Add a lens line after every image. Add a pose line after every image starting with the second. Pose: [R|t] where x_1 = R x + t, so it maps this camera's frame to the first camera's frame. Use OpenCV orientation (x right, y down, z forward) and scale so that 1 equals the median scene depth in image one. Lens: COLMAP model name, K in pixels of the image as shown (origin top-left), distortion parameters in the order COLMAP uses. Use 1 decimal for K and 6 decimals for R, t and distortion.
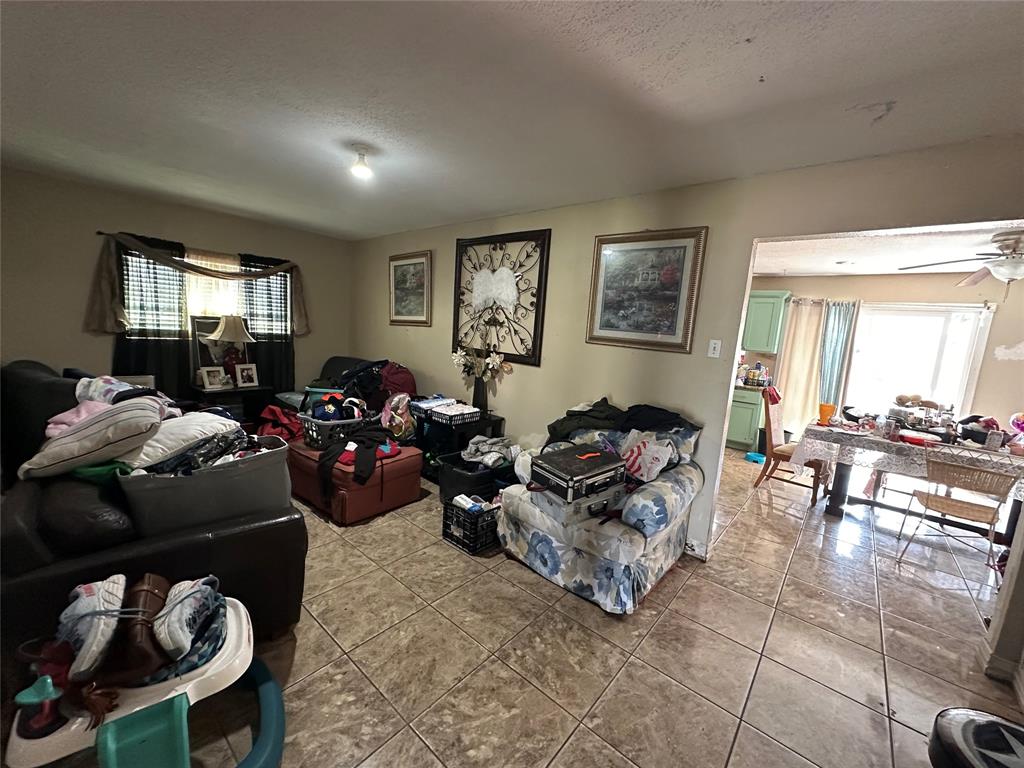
lens RADIAL K [[407.3, 0, 512.0], [0, 407.3, 384.0], [0, 0, 1]] dist [-0.000187, 0.000034]
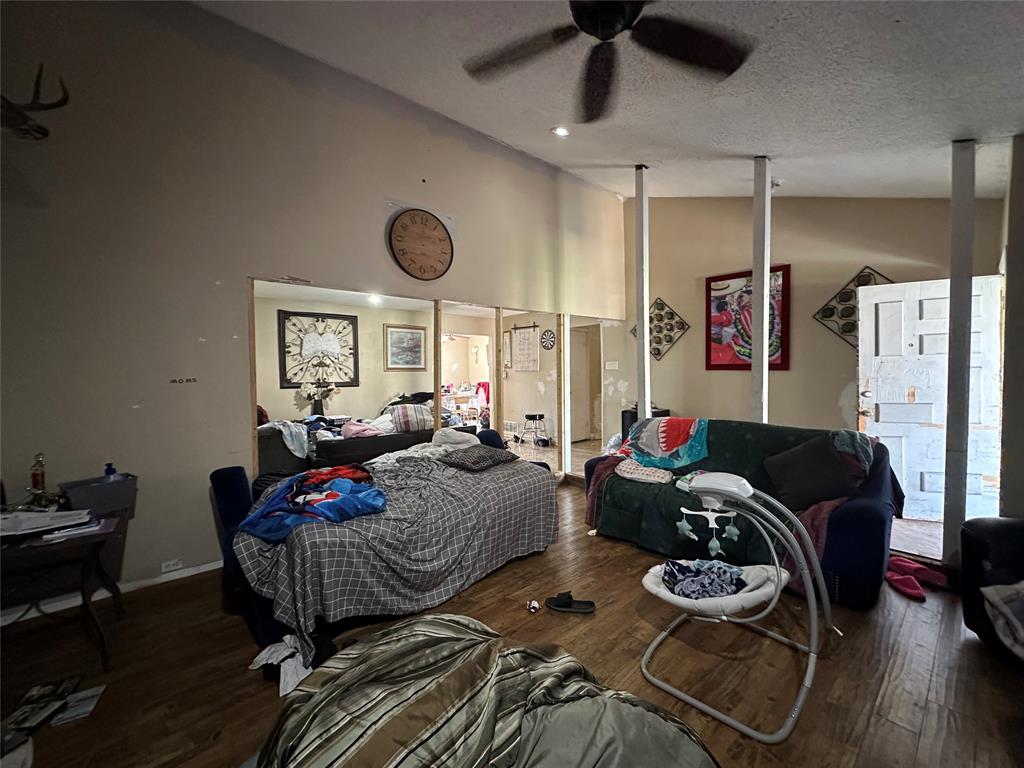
lens RADIAL K [[407.3, 0, 512.0], [0, 407.3, 384.0], [0, 0, 1]] dist [-0.000187, 0.000034]
pose [[0.160813, -0.107754, 0.981085, -1.516687], [0.163239, 0.983237, 0.081234, -0.082774], [-0.973392, 0.147088, 0.175707, -0.021591]]
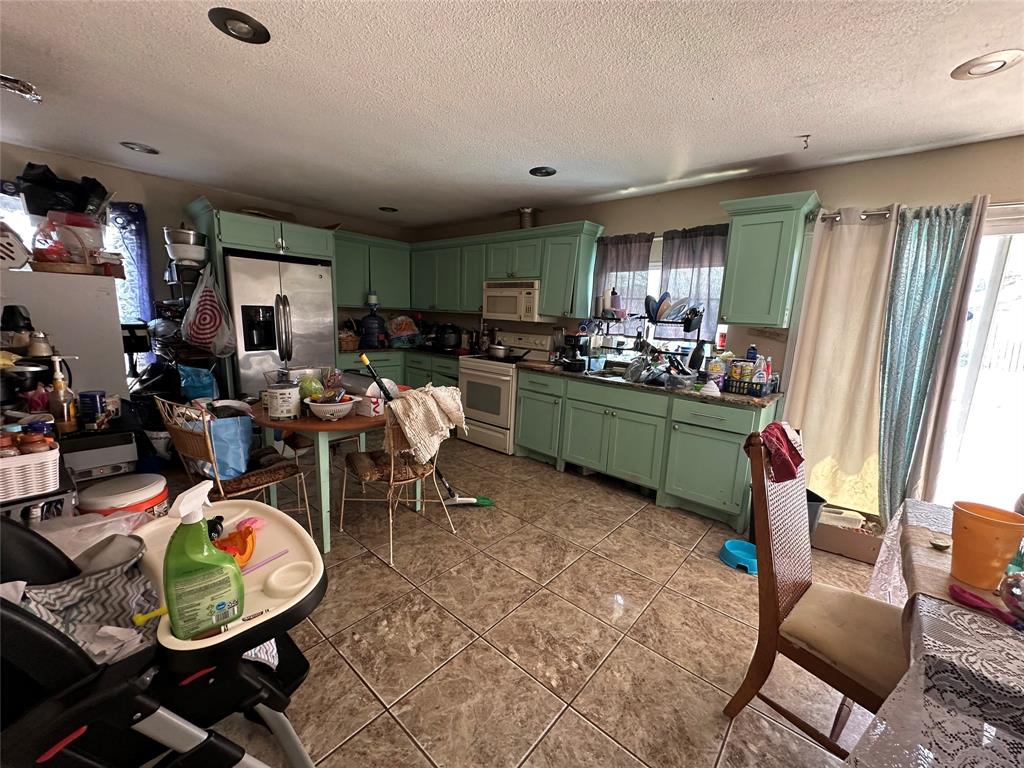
lens RADIAL K [[407.3, 0, 512.0], [0, 407.3, 384.0], [0, 0, 1]] dist [-0.000187, 0.000034]
pose [[0.999562, -0.023559, -0.017900, 0.478663], [0.024140, 0.999166, 0.032926, -0.046771], [0.017109, -0.033344, 0.999297, 0.739859]]
